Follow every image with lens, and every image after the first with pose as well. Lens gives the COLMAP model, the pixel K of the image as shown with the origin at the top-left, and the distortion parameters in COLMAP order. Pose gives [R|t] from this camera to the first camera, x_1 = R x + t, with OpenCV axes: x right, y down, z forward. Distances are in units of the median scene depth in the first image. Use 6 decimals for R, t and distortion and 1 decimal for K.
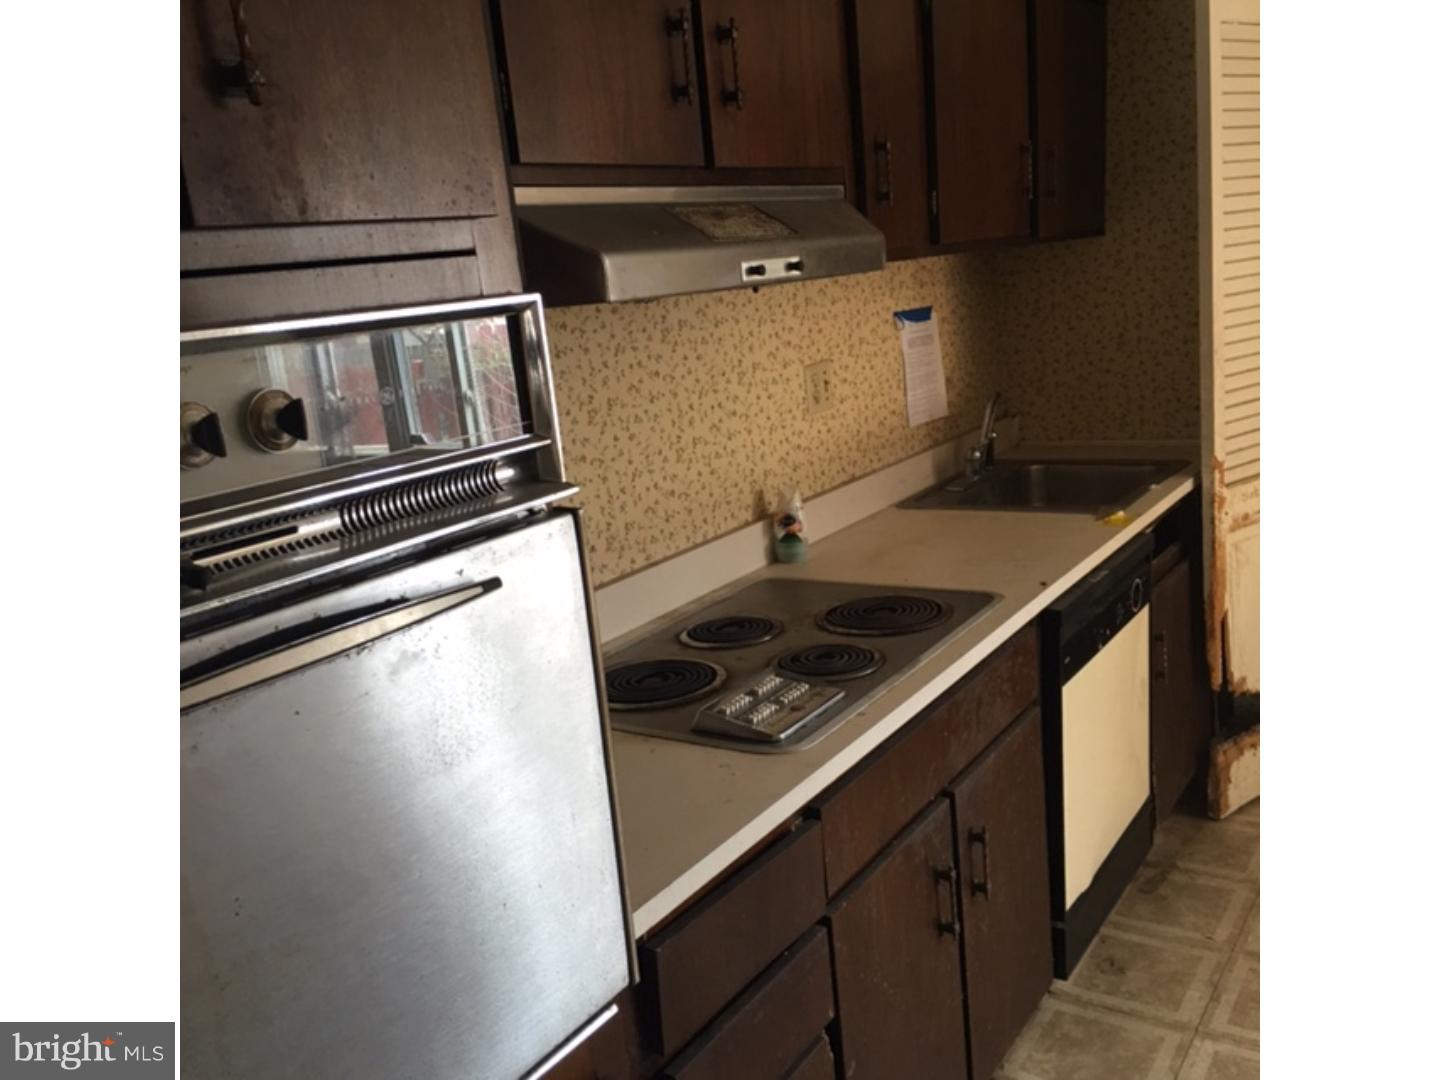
lens RADIAL K [[1243.7, 0, 726.5], [0, 1243.7, 538.2], [0, 0, 1]] dist [0.041809, -0.012552]
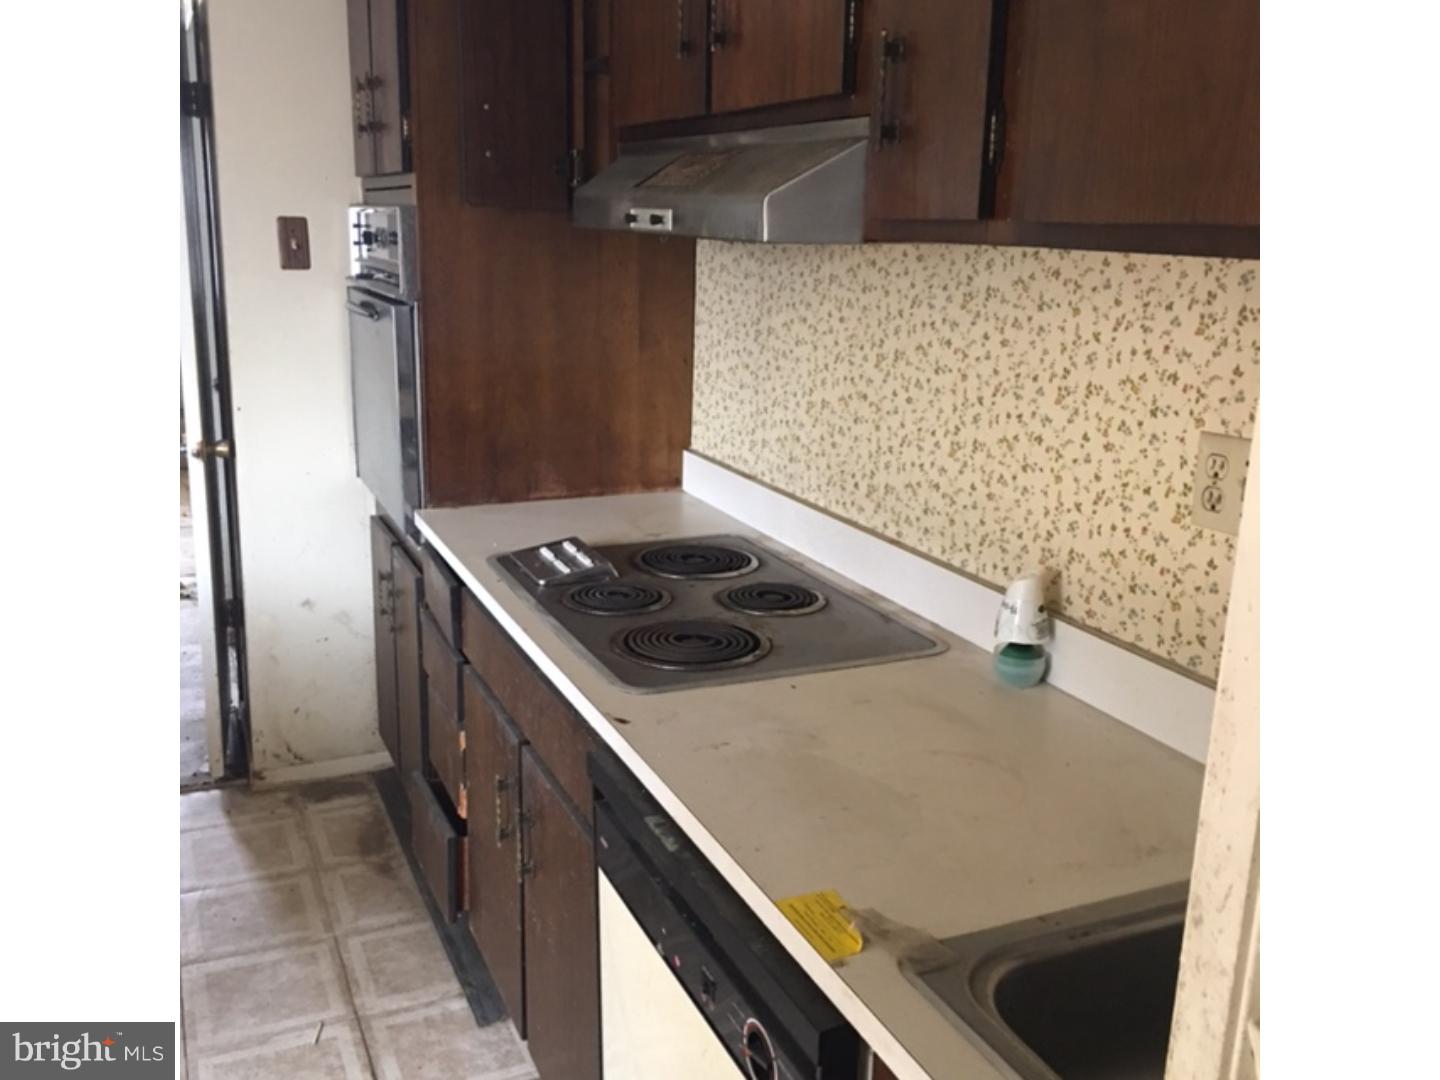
lens RADIAL K [[1243.7, 0, 718.0], [0, 1243.7, 540.8], [0, 0, 1]] dist [0.041809, -0.012552]
pose [[-0.530427, 0.295462, -0.794575, 0.717571], [-0.156144, 0.887208, 0.434143, -0.347586], [0.833226, 0.354350, -0.424465, 1.253293]]
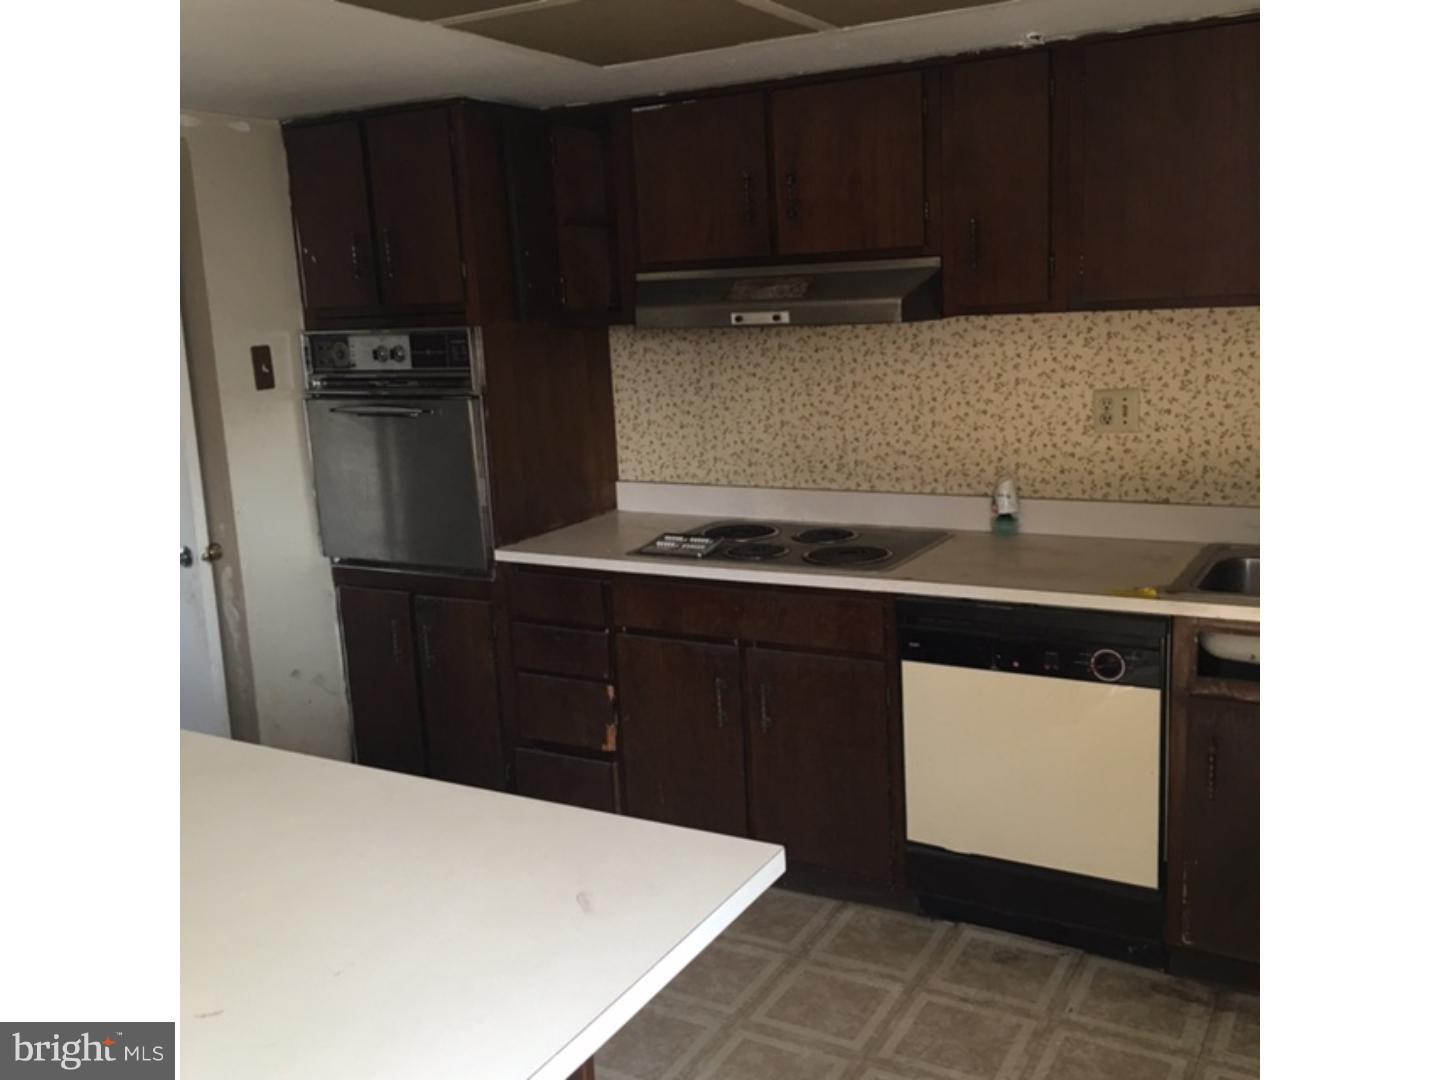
lens RADIAL K [[1243.7, 0, 731.4], [0, 1243.7, 536.3], [0, 0, 1]] dist [0.041809, -0.012552]
pose [[0.074719, 0.287345, -0.954908, 1.405454], [-0.176312, 0.946306, 0.270960, -0.311498], [0.981494, 0.148116, 0.121370, 0.633631]]
